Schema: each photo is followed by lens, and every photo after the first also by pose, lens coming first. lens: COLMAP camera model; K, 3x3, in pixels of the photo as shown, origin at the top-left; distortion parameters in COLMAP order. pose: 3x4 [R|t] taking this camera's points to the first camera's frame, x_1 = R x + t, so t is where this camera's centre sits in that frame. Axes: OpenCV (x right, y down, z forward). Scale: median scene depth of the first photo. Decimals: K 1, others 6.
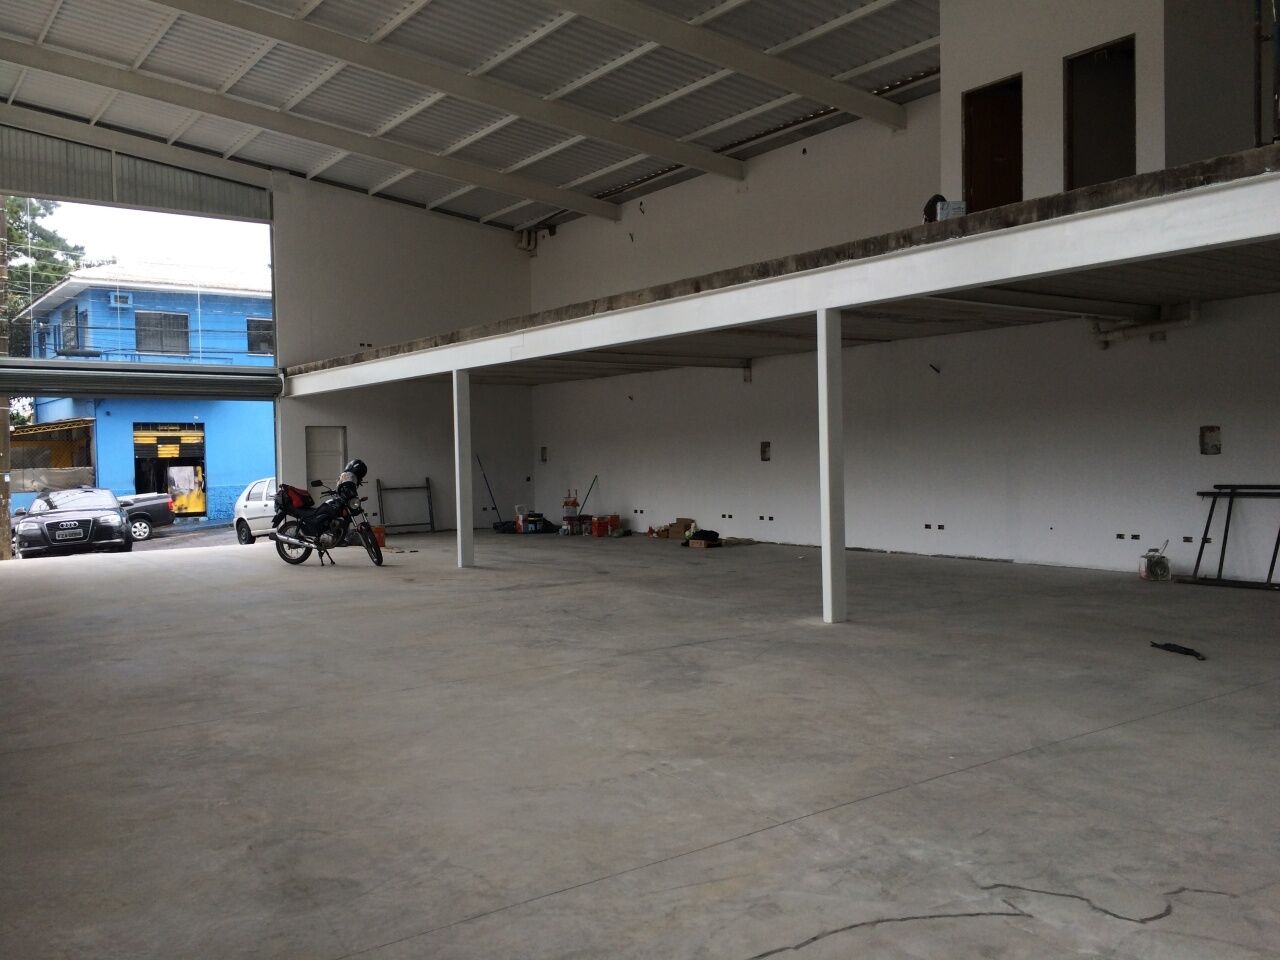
lens RADIAL K [[1078.0, 0, 640.0], [0, 1078.0, 480.0], [0, 0, 1]] dist [0.047390, -0.001317]
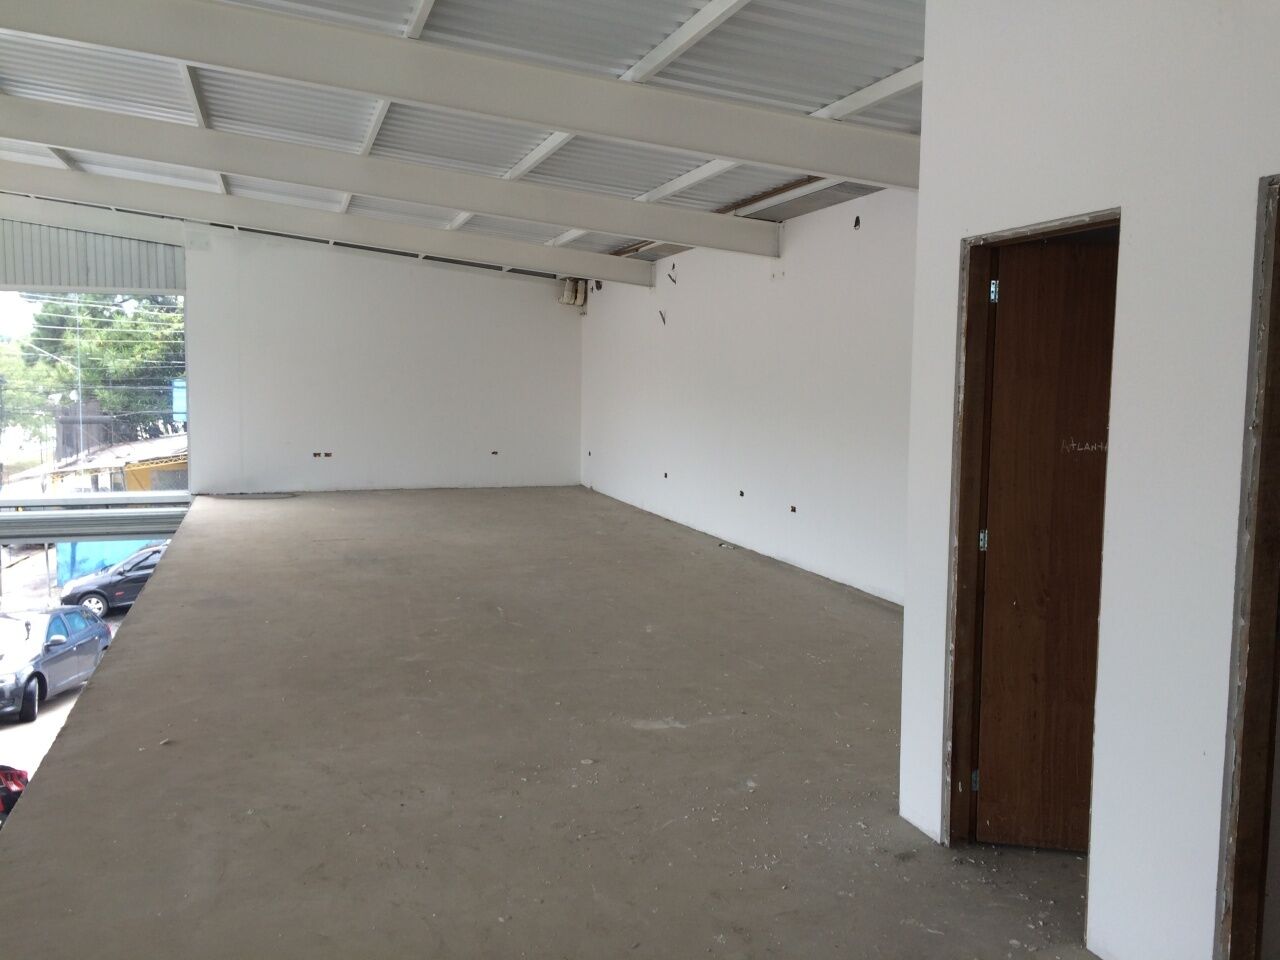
lens RADIAL K [[1078.0, 0, 640.0], [0, 1078.0, 480.0], [0, 0, 1]] dist [0.047390, -0.001317]
pose [[0.948756, 0.060561, -0.310152, 0.198281], [-0.036741, 0.995948, 0.082080, -0.197961], [0.313866, -0.066478, 0.947137, 0.426498]]
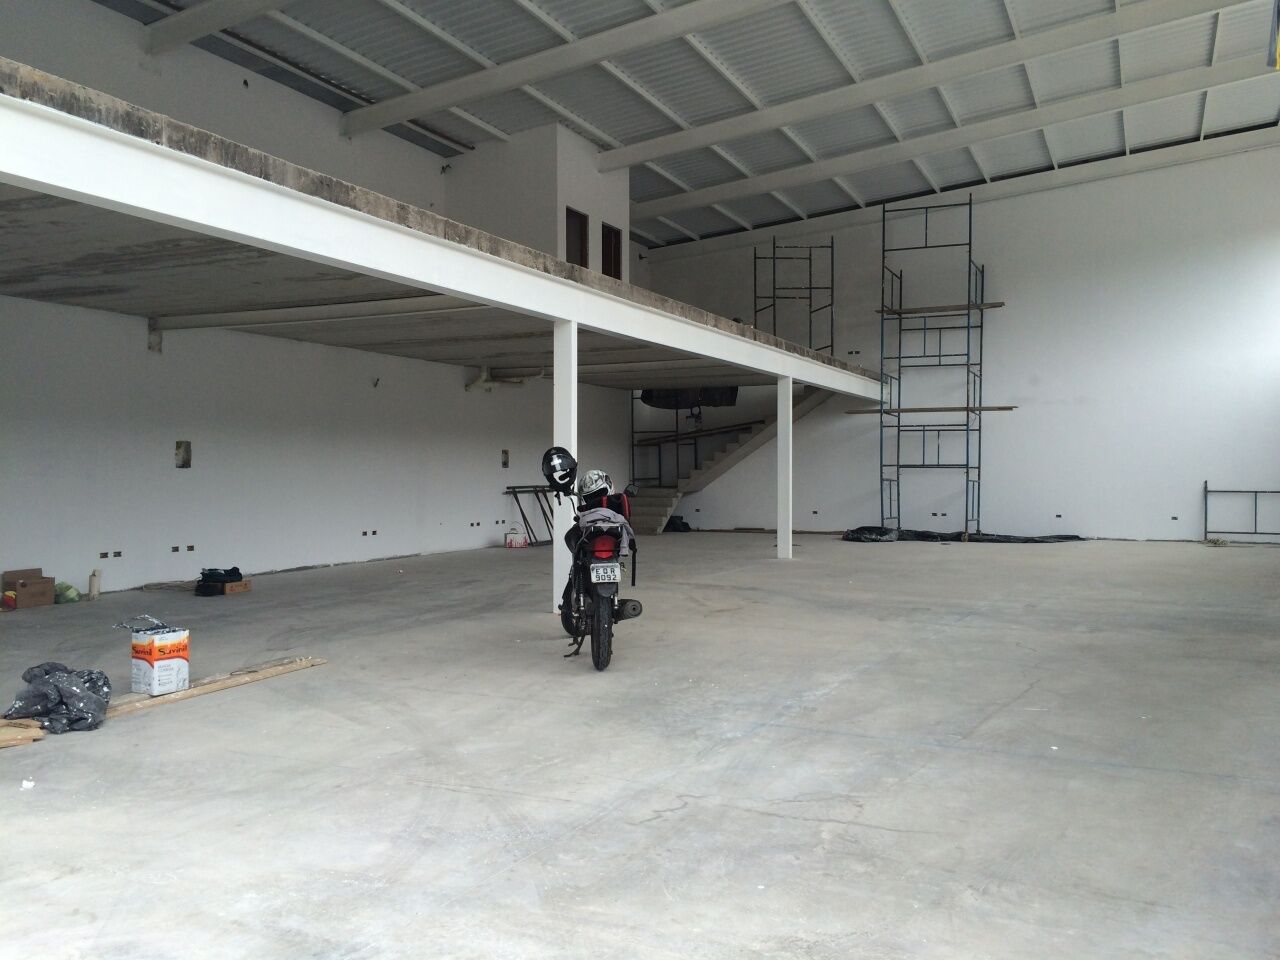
lens RADIAL K [[1078.0, 0, 640.0], [0, 1078.0, 480.0], [0, 0, 1]] dist [0.047390, -0.001317]
pose [[-0.467055, 0.014541, 0.884109, -0.650862], [0.032236, 0.999480, 0.000591, -0.000503], [-0.883640, 0.028776, -0.467281, 1.052989]]
